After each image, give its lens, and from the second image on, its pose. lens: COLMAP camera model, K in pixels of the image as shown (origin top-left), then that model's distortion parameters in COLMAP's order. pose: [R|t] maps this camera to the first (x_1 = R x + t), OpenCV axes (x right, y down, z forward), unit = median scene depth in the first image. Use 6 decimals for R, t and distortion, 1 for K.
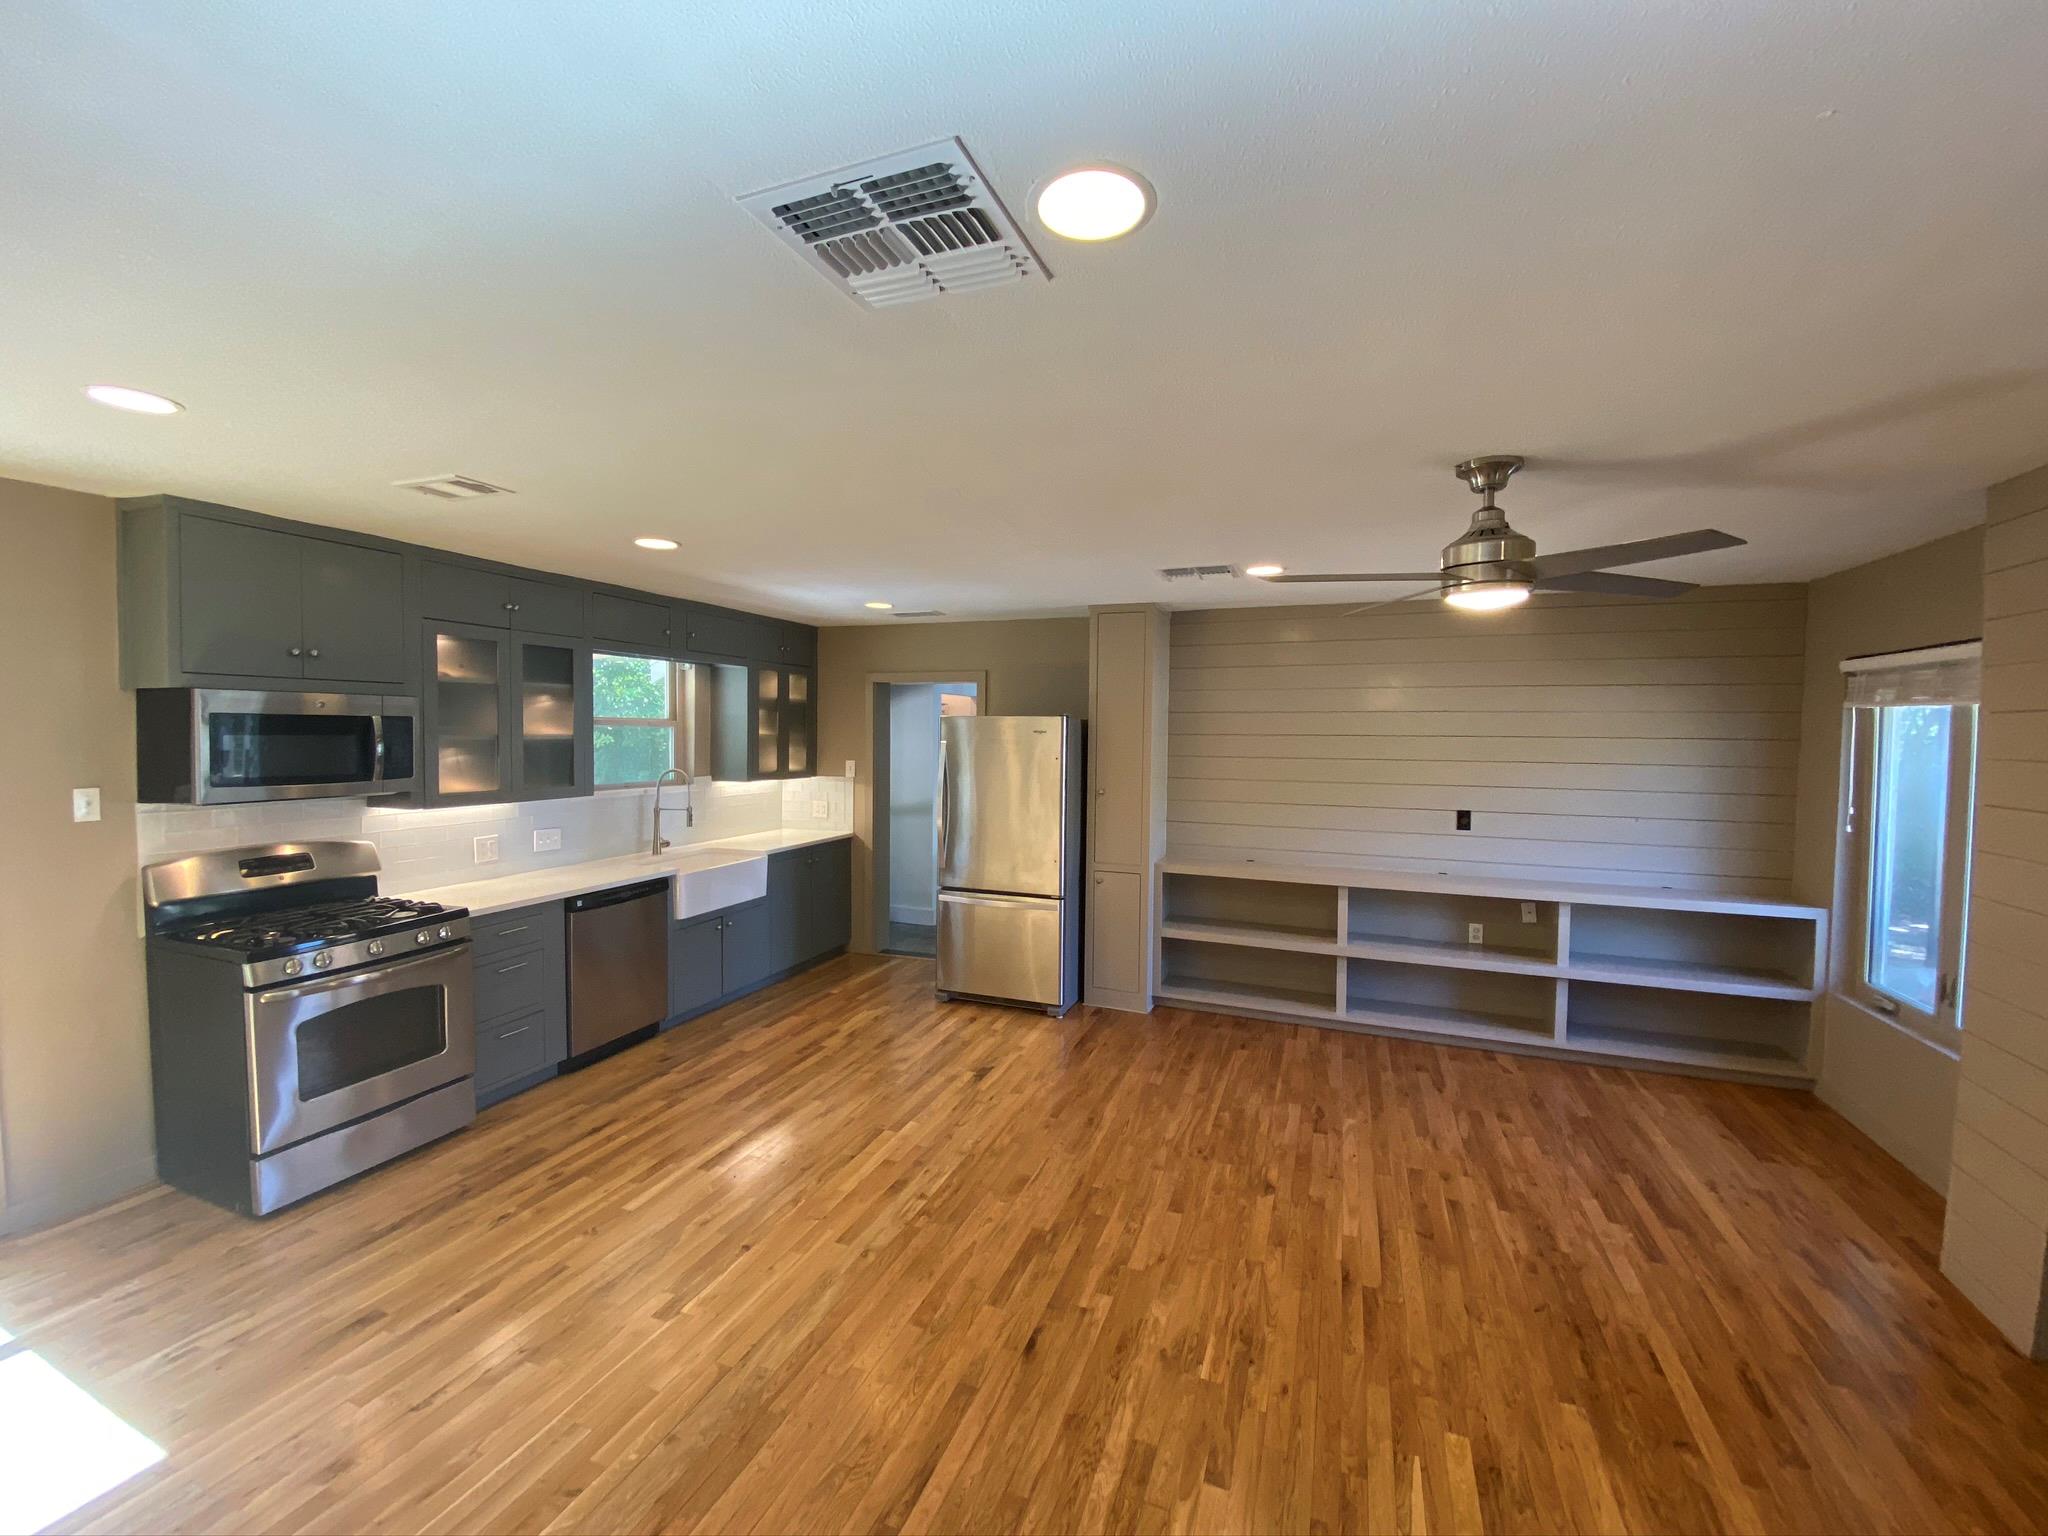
lens RADIAL K [[825.1, 0, 1030.1], [0, 825.1, 757.6], [0, 0, 1]] dist [0.007324, -0.015001]
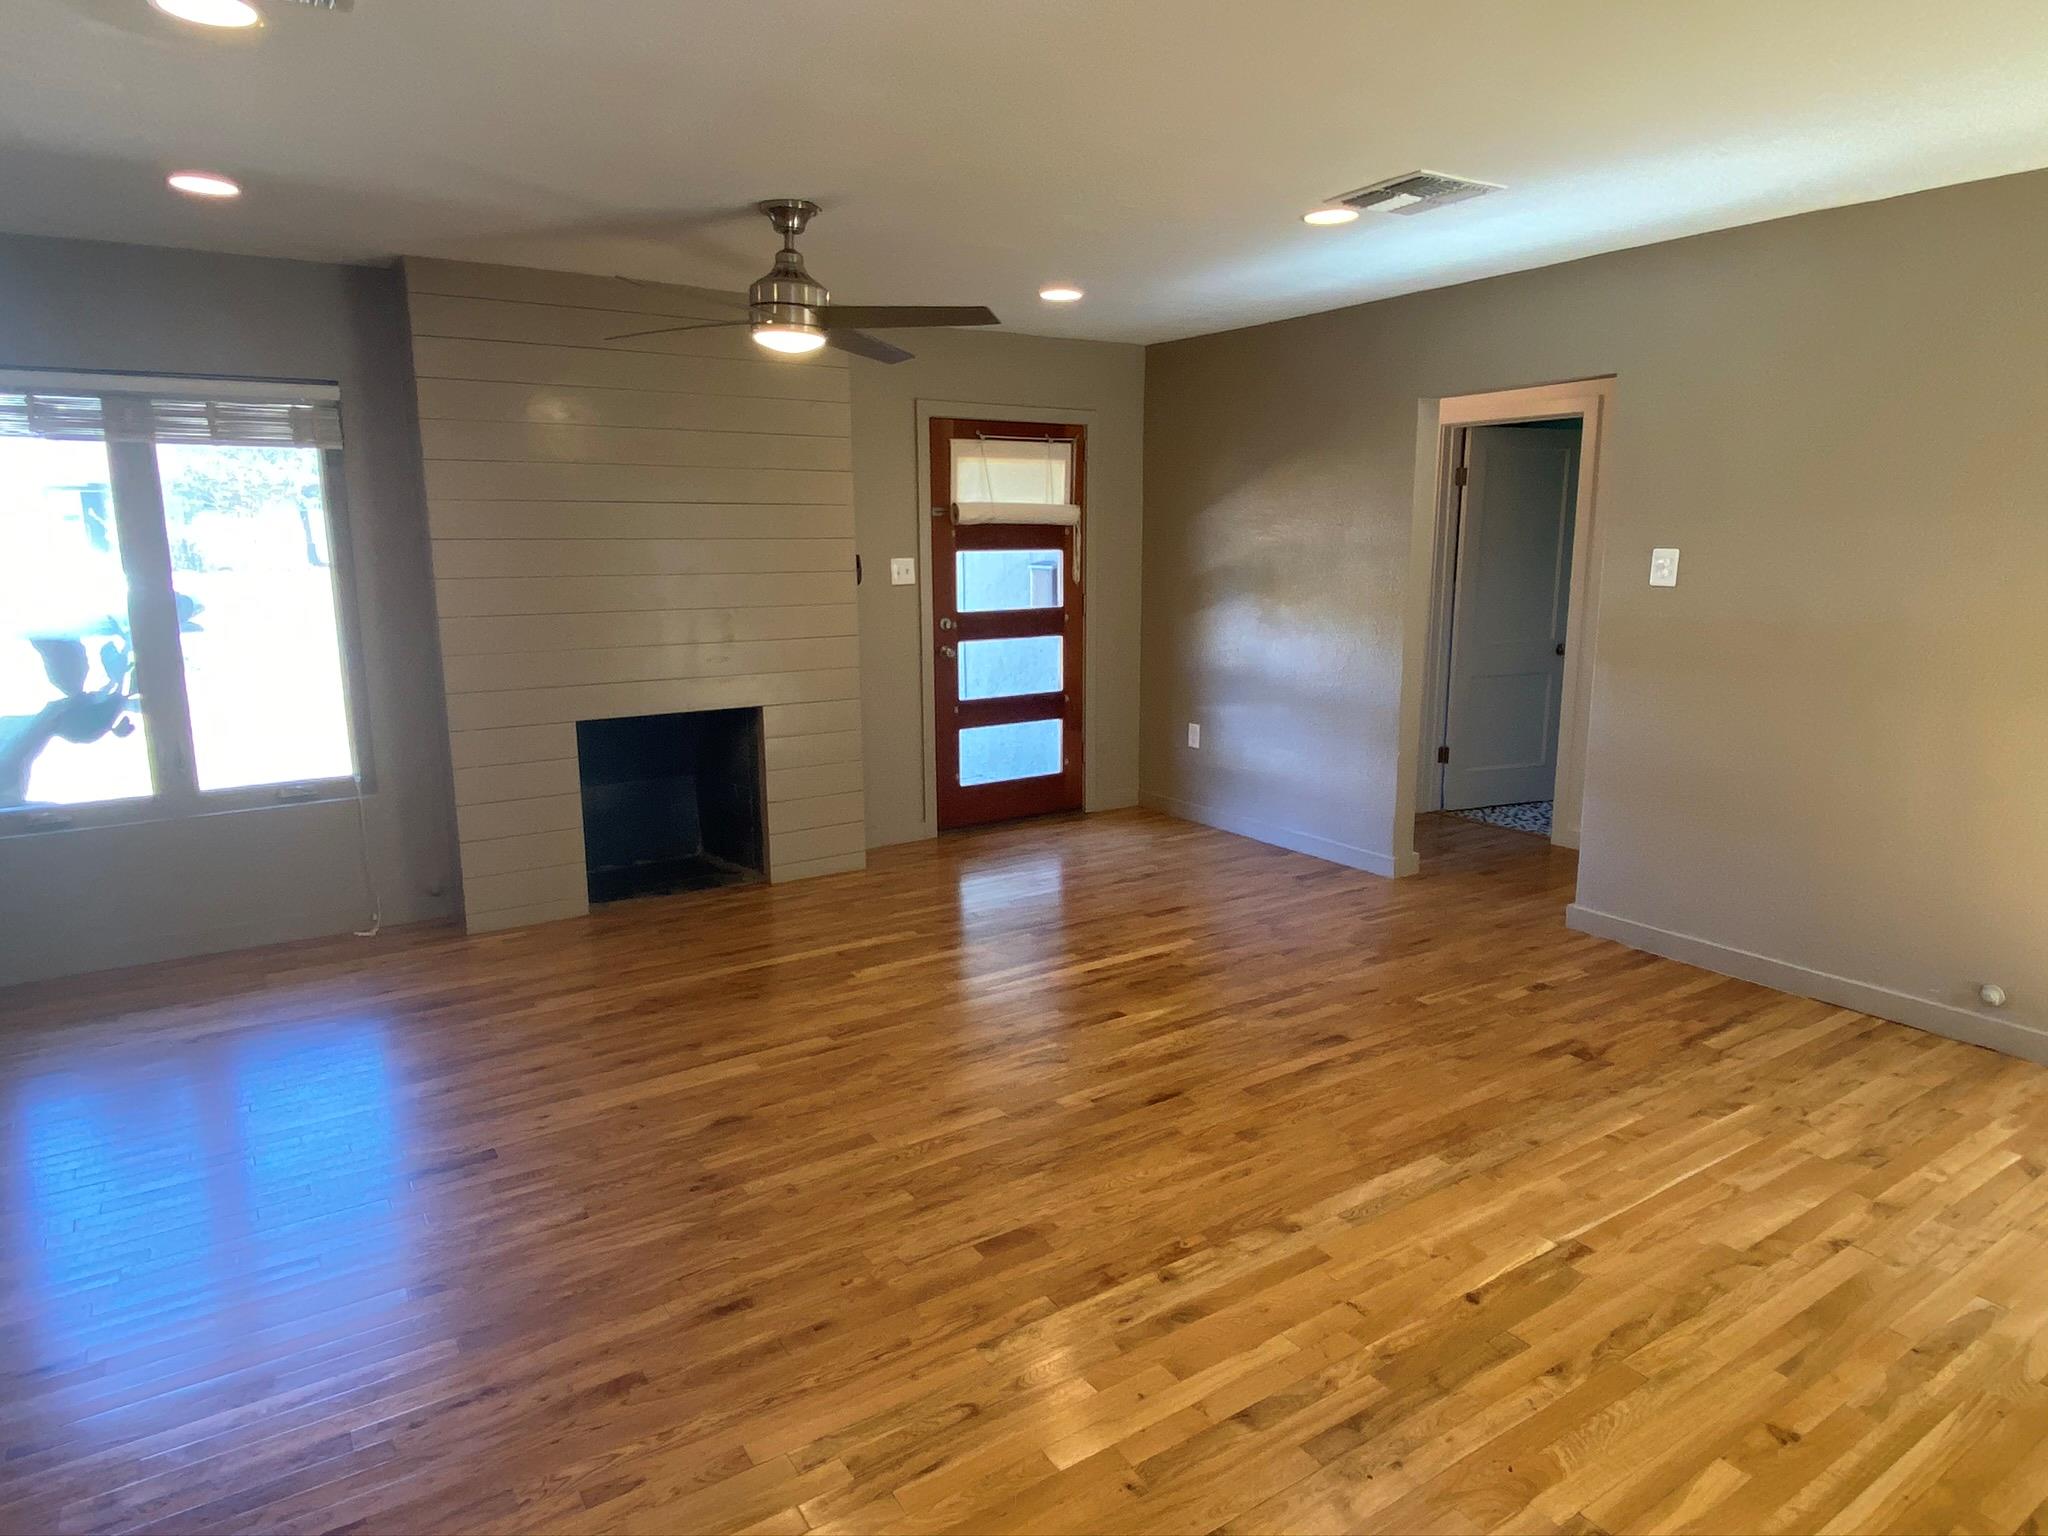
lens RADIAL K [[1226.4, 0, 1025.3], [0, 1226.4, 748.4], [0, 0, 1]] dist [0.018238, -0.006136]
pose [[-0.808147, -0.113135, 0.578013, -0.383272], [0.014804, 0.977166, 0.211961, -0.007133], [-0.588795, 0.179853, -0.788019, 1.266030]]
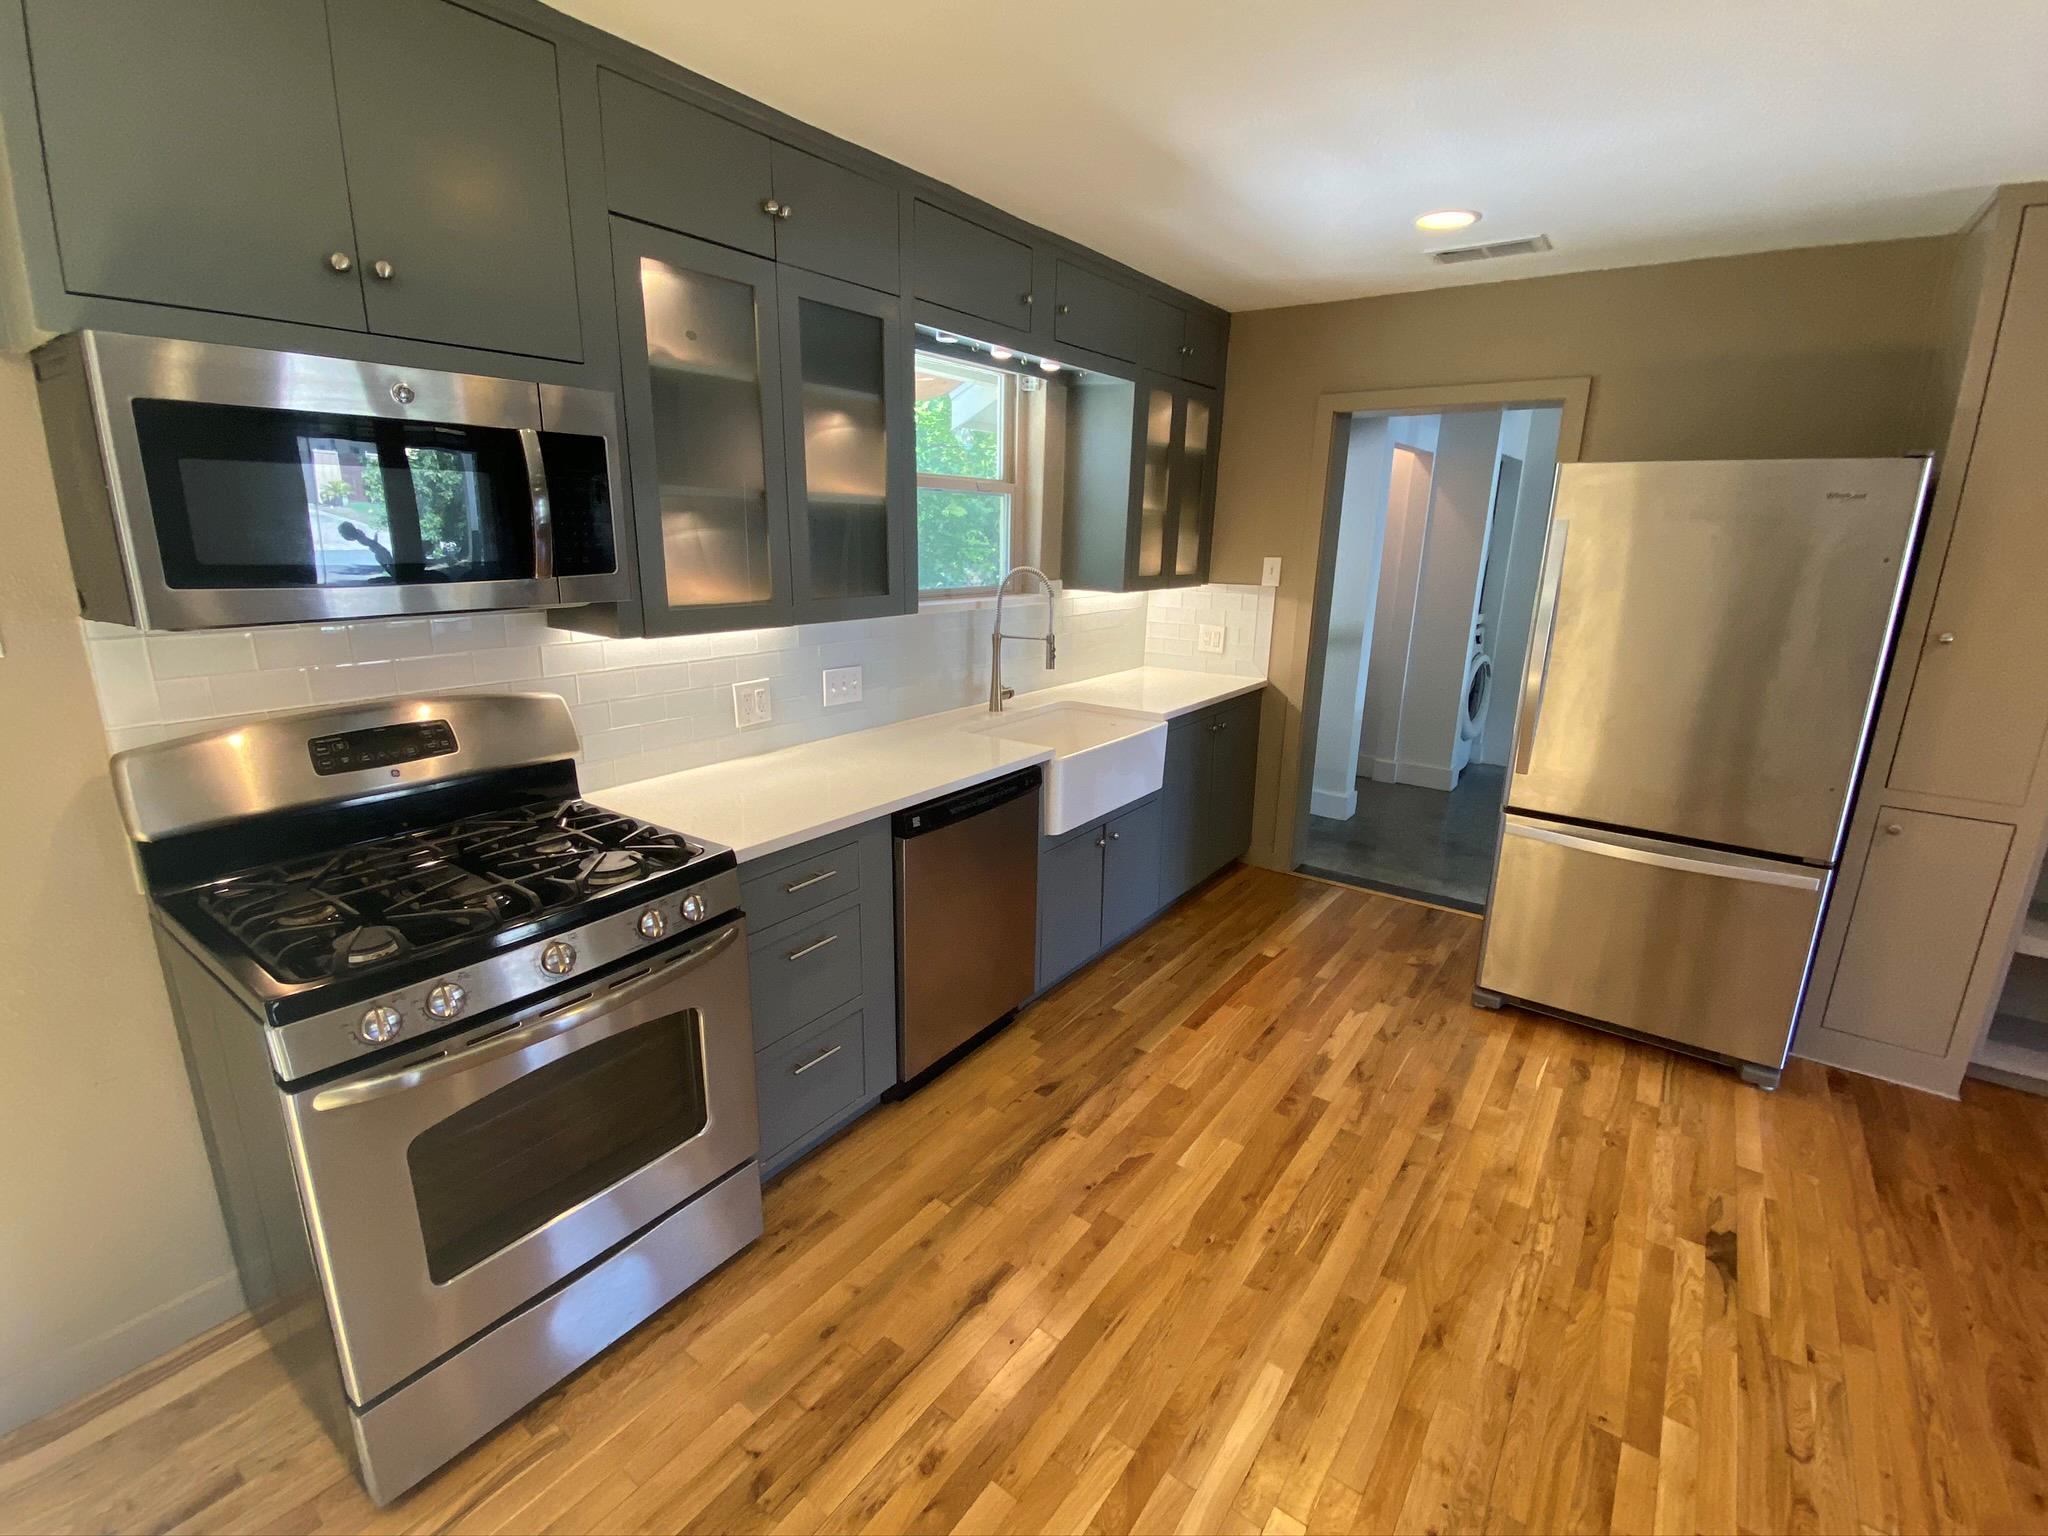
lens RADIAL K [[915.4, 0, 1021.2], [0, 915.4, 764.9], [0, 0, 1]] dist [-0.007673, -0.002221]
pose [[0.961545, 0.077620, -0.263452, -0.333770], [-0.018053, 0.975021, 0.221378, 0.009884], [0.274054, -0.208109, 0.938927, 0.484907]]
